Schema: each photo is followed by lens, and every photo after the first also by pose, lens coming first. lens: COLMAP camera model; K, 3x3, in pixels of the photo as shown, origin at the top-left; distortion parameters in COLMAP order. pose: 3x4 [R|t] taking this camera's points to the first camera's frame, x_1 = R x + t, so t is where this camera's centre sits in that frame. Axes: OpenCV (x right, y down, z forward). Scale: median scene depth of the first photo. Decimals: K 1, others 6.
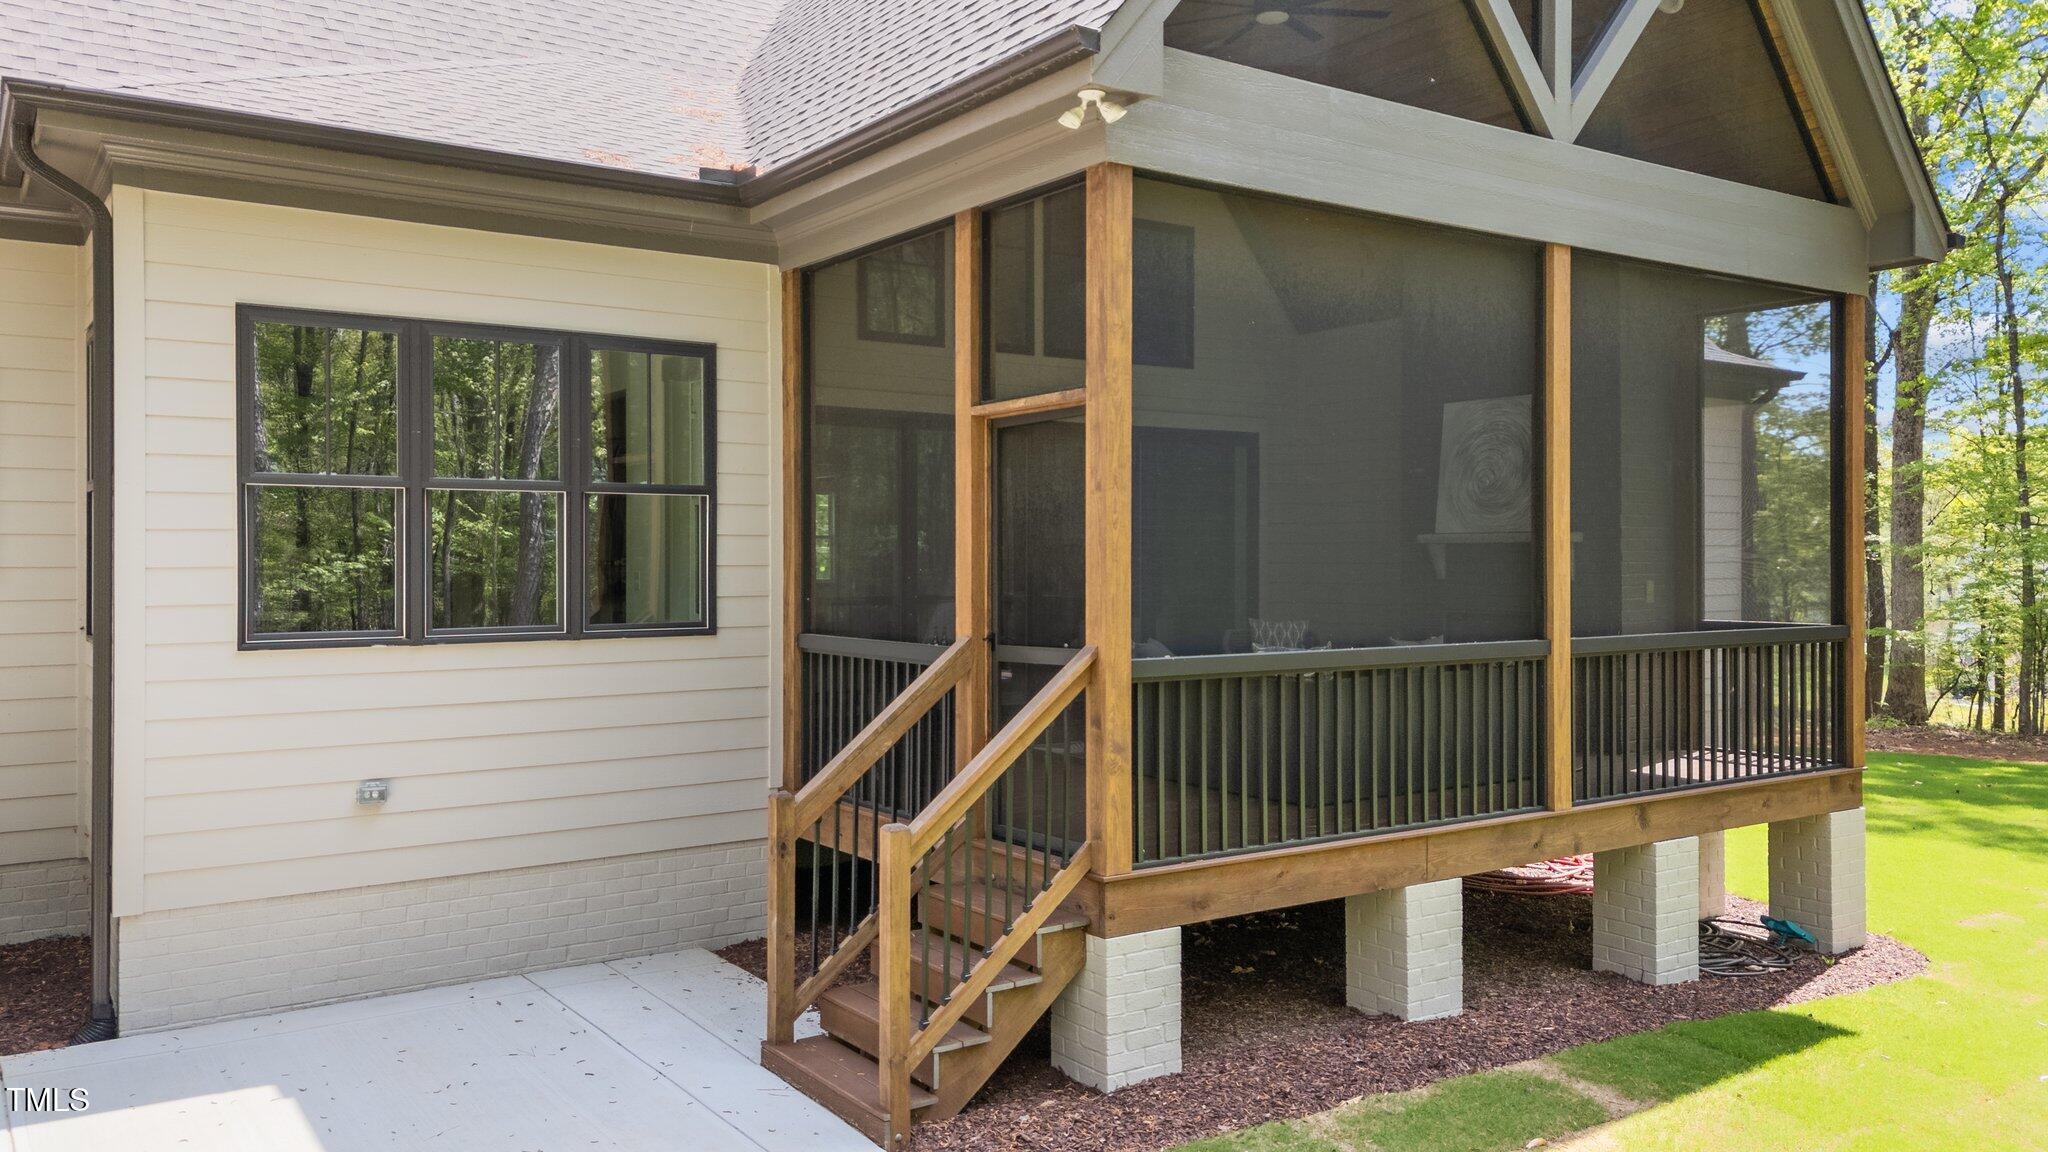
lens RADIAL K [[1516.4, 0, 1024.0], [0, 1516.4, 576.0], [0, 0, 1]] dist [0.067656, -0.110674]
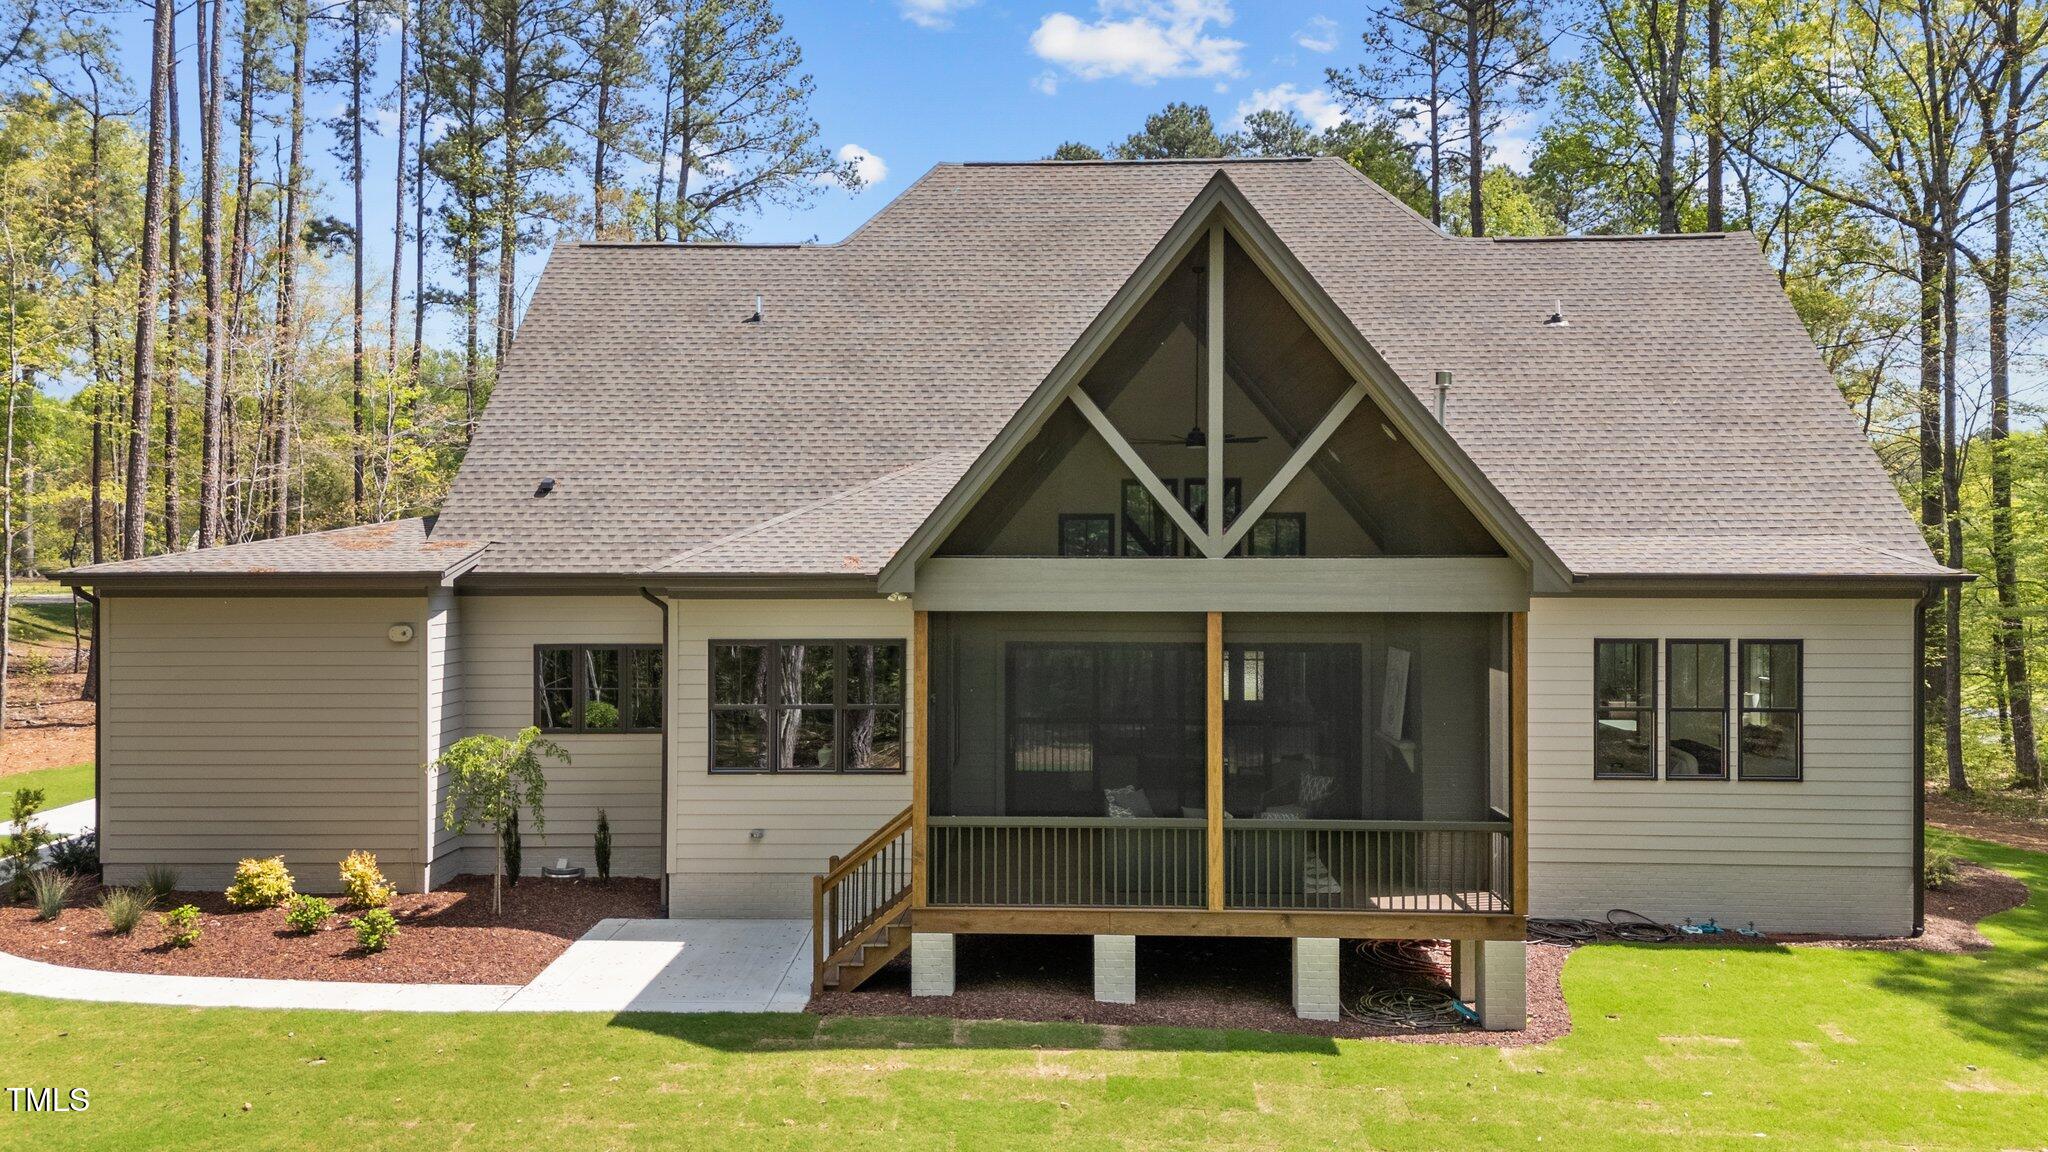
lens RADIAL K [[1516.4, 0, 1024.0], [0, 1516.4, 576.0], [0, 0, 1]] dist [0.067656, -0.110674]
pose [[0.804699, 0.006257, -0.593650, 1.385622], [-0.006903, 0.999975, 0.001183, -0.282497], [0.593643, 0.003146, 0.804723, -0.712924]]
